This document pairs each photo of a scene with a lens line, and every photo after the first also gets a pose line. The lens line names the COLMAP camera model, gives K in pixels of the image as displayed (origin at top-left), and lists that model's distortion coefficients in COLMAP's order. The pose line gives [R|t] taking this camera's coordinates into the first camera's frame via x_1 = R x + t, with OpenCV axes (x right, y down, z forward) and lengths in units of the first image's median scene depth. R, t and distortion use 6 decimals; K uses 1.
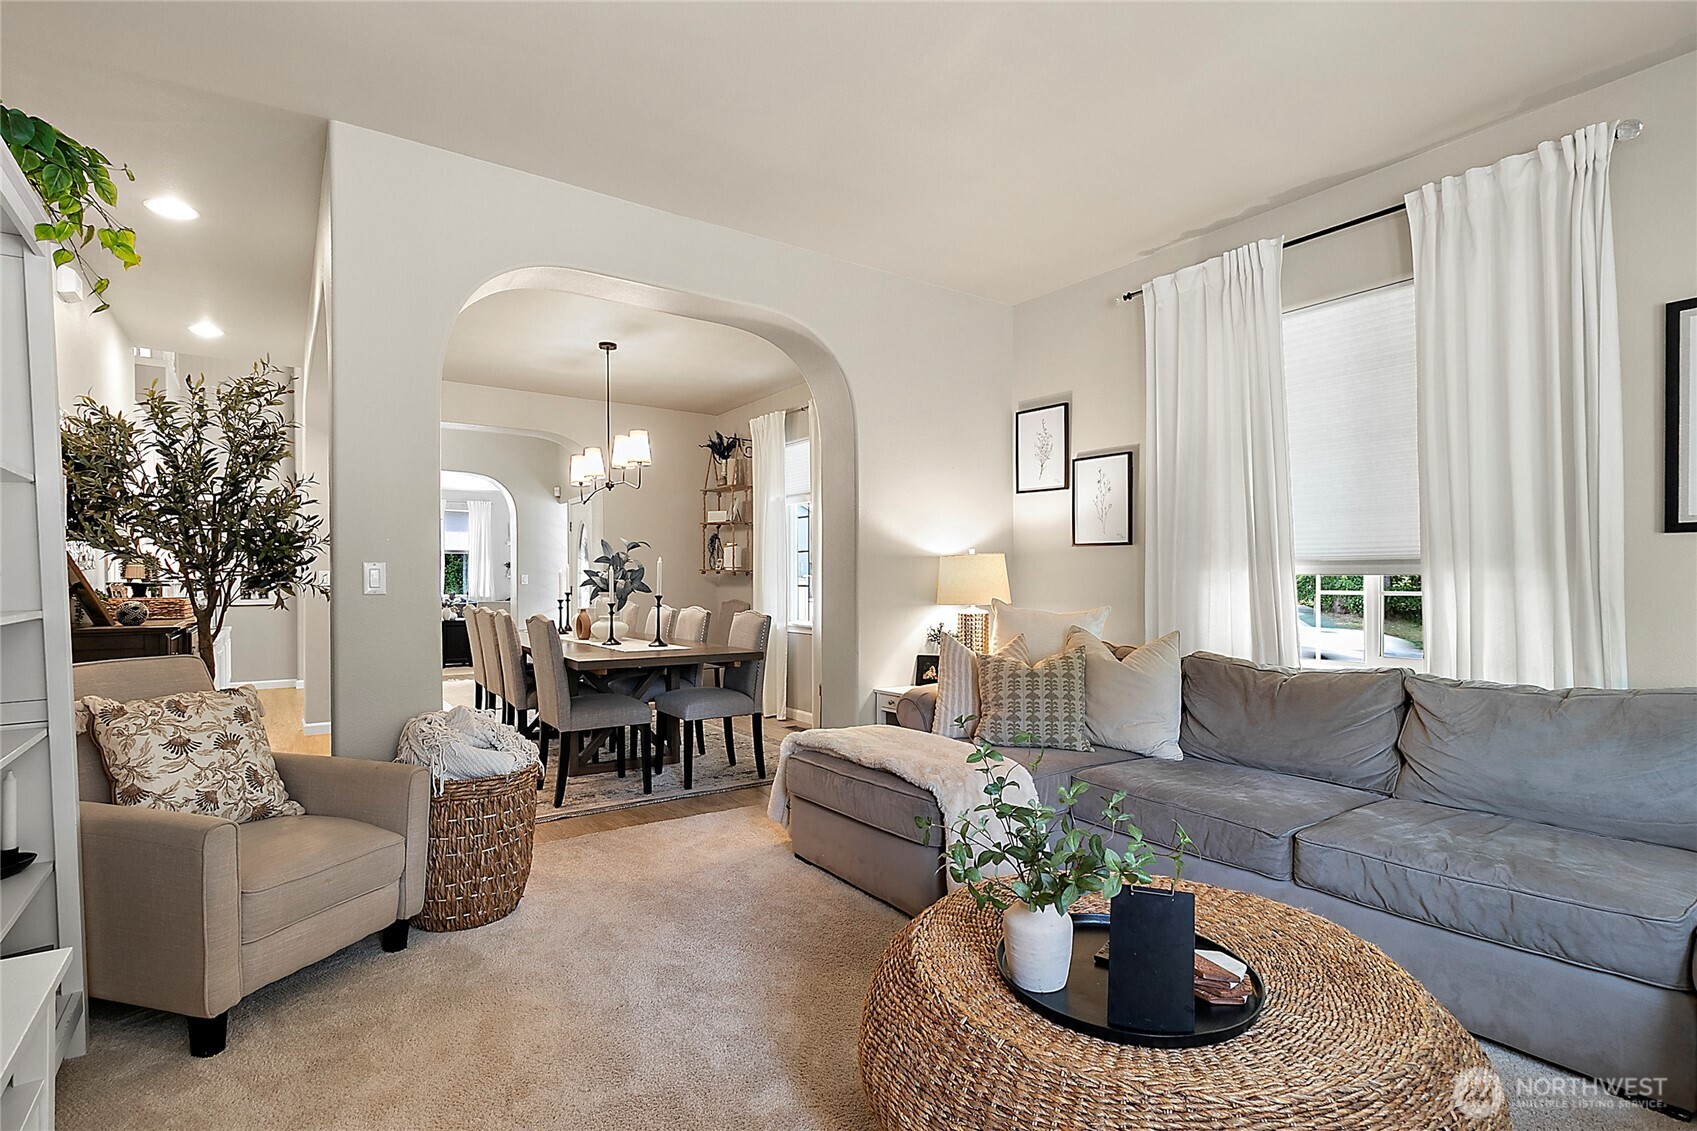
lens RADIAL K [[813.7, 0, 848.3], [0, 813.7, 584.4], [0, 0, 1]] dist [-0.001634, 0.000357]
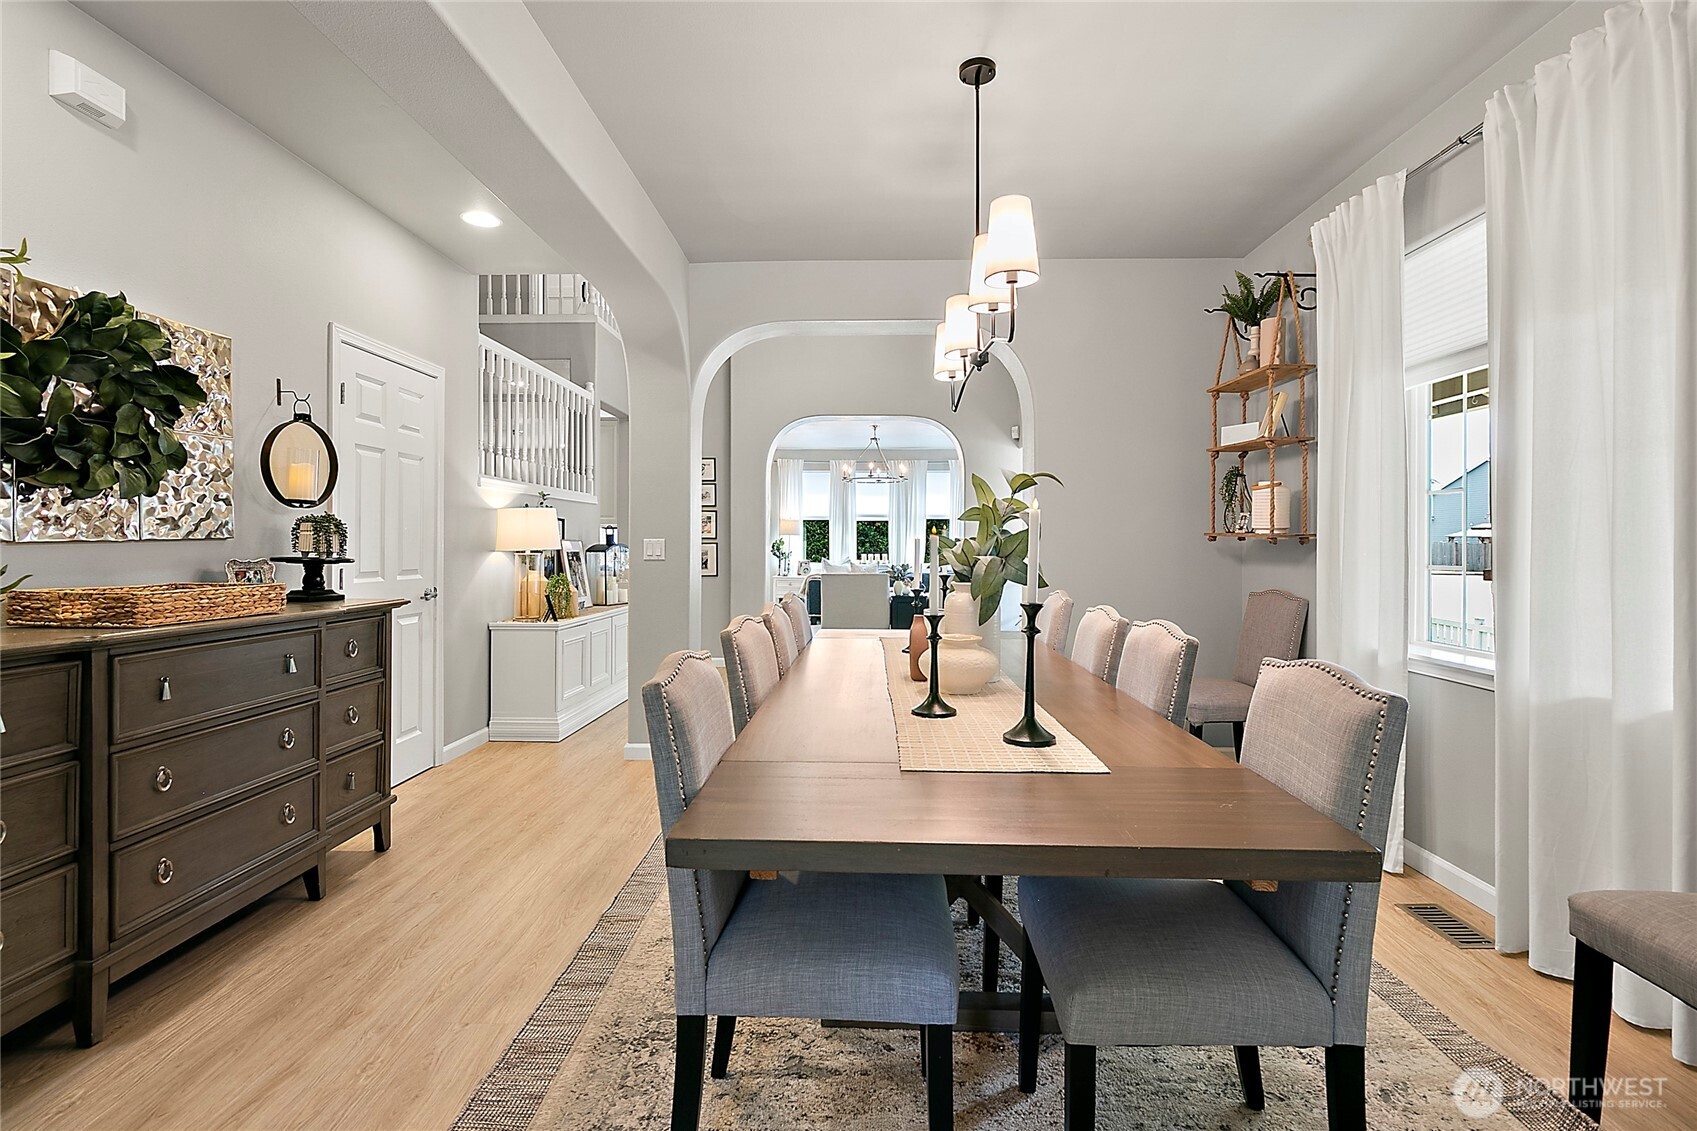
lens RADIAL K [[779.5, 0, 841.6], [0, 779.5, 540.6], [0, 0, 1]] dist [0.000638, 0.000270]
pose [[0.792859, 0.004840, -0.609386, -0.057325], [-0.008709, 0.999956, -0.003389, -0.009430], [0.609343, 0.007994, 0.792867, 0.447003]]
